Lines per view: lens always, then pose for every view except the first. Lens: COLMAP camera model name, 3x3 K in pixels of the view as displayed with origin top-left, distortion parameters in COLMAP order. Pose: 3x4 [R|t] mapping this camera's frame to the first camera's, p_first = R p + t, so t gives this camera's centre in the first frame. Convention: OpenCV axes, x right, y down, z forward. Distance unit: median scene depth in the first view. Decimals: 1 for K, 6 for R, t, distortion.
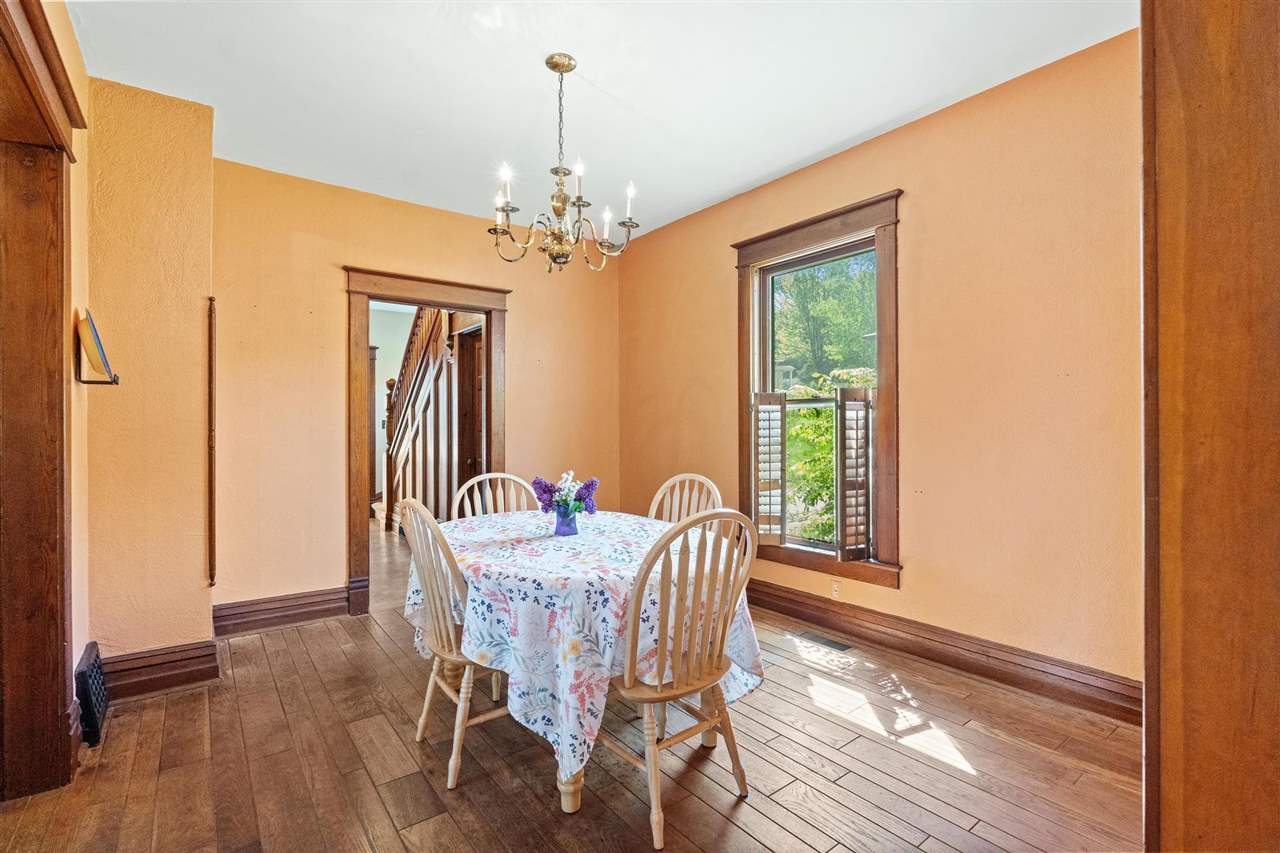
lens RADIAL K [[611.2, 0, 641.1], [0, 611.2, 432.0], [0, 0, 1]] dist [0.004240, -0.000793]
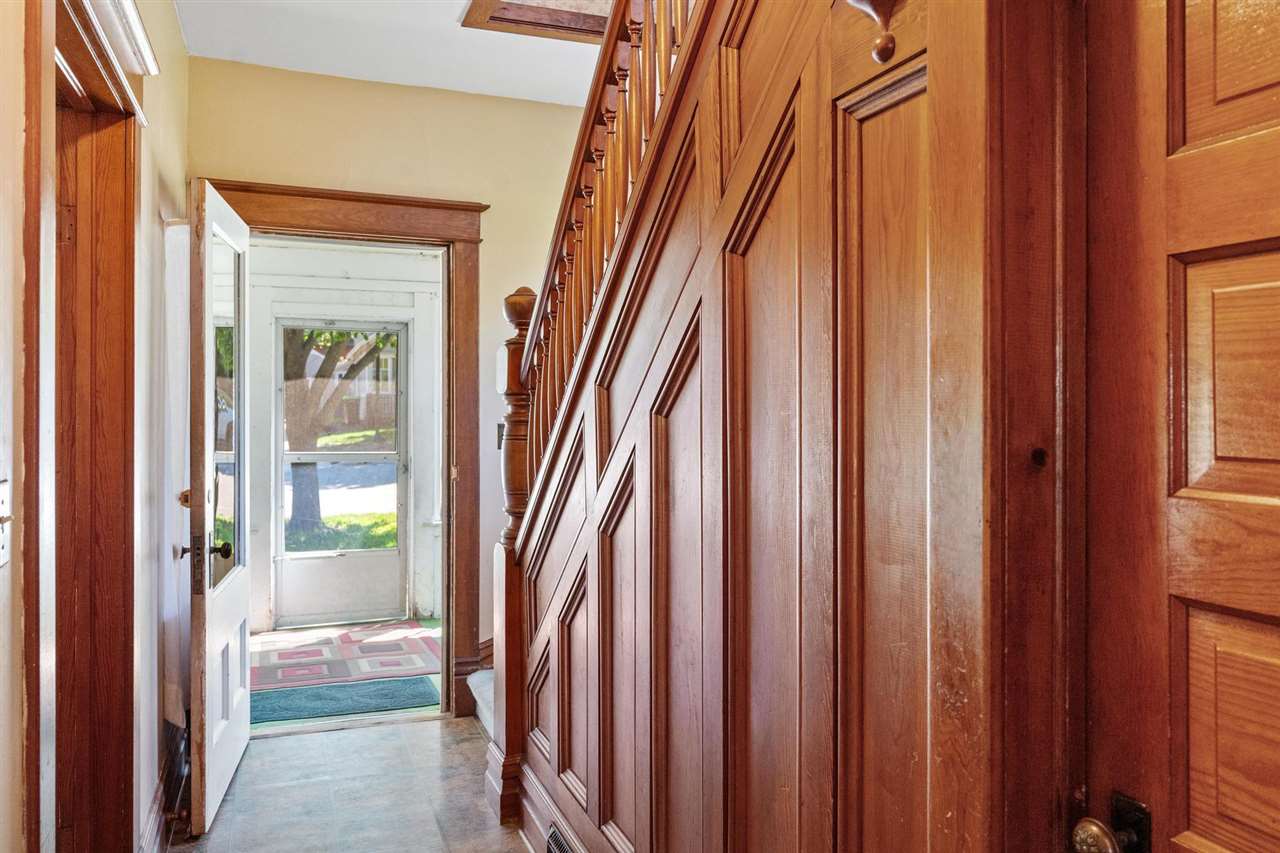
lens RADIAL K [[956.3, 0, 640.1], [0, 956.3, 420.3], [0, 0, 1]] dist [0.007696, 0.000583]
pose [[0.963304, 0.005454, -0.268358, -0.737698], [-0.002636, 0.999938, 0.010860, -0.092963], [0.268400, -0.009754, 0.963258, 1.833518]]
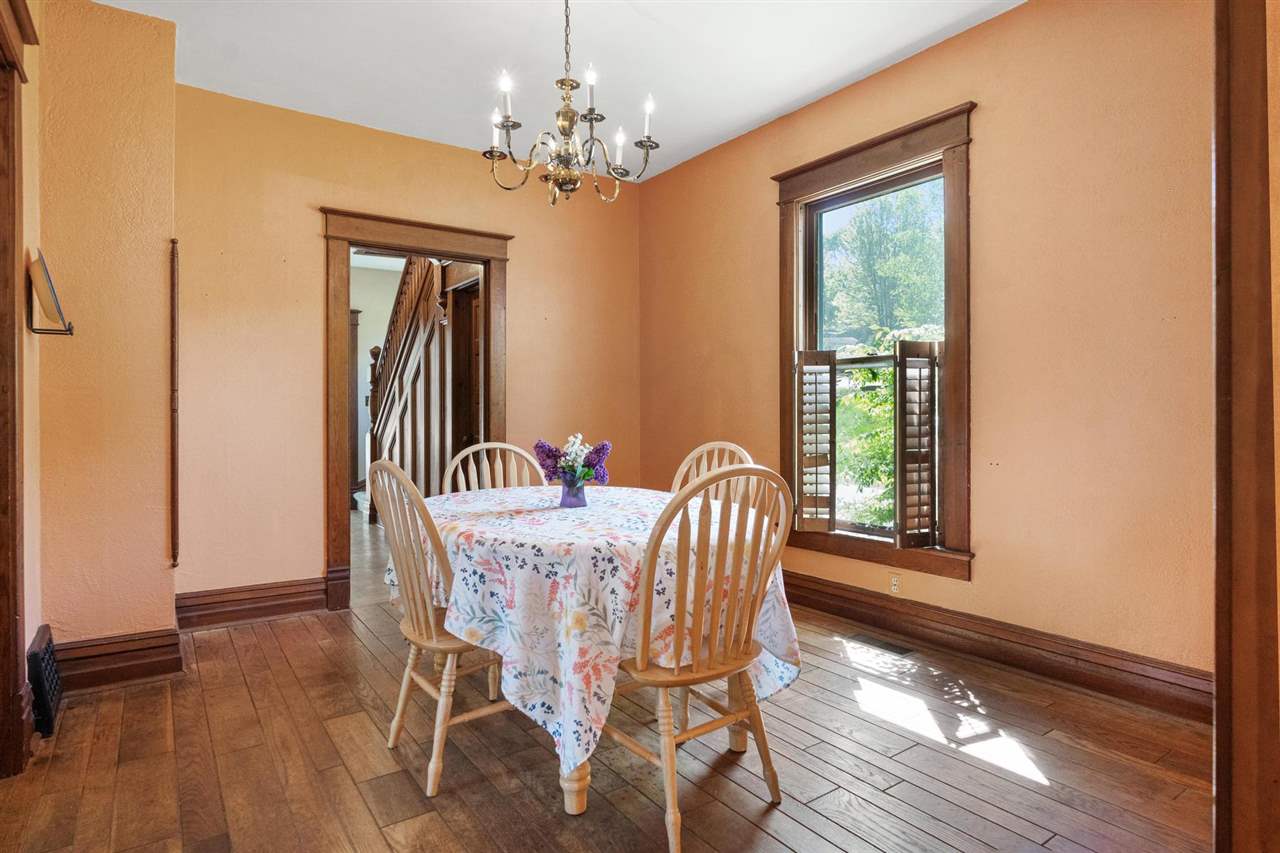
lens RADIAL K [[731.9, 0, 636.5], [0, 731.9, 421.6], [0, 0, 1]] dist [0.004133, -0.000063]
pose [[0.998893, 0.002082, -0.046994, 0.015234], [-0.001924, 0.999992, 0.003407, 0.044809], [0.047001, -0.003313, 0.998889, -0.027104]]
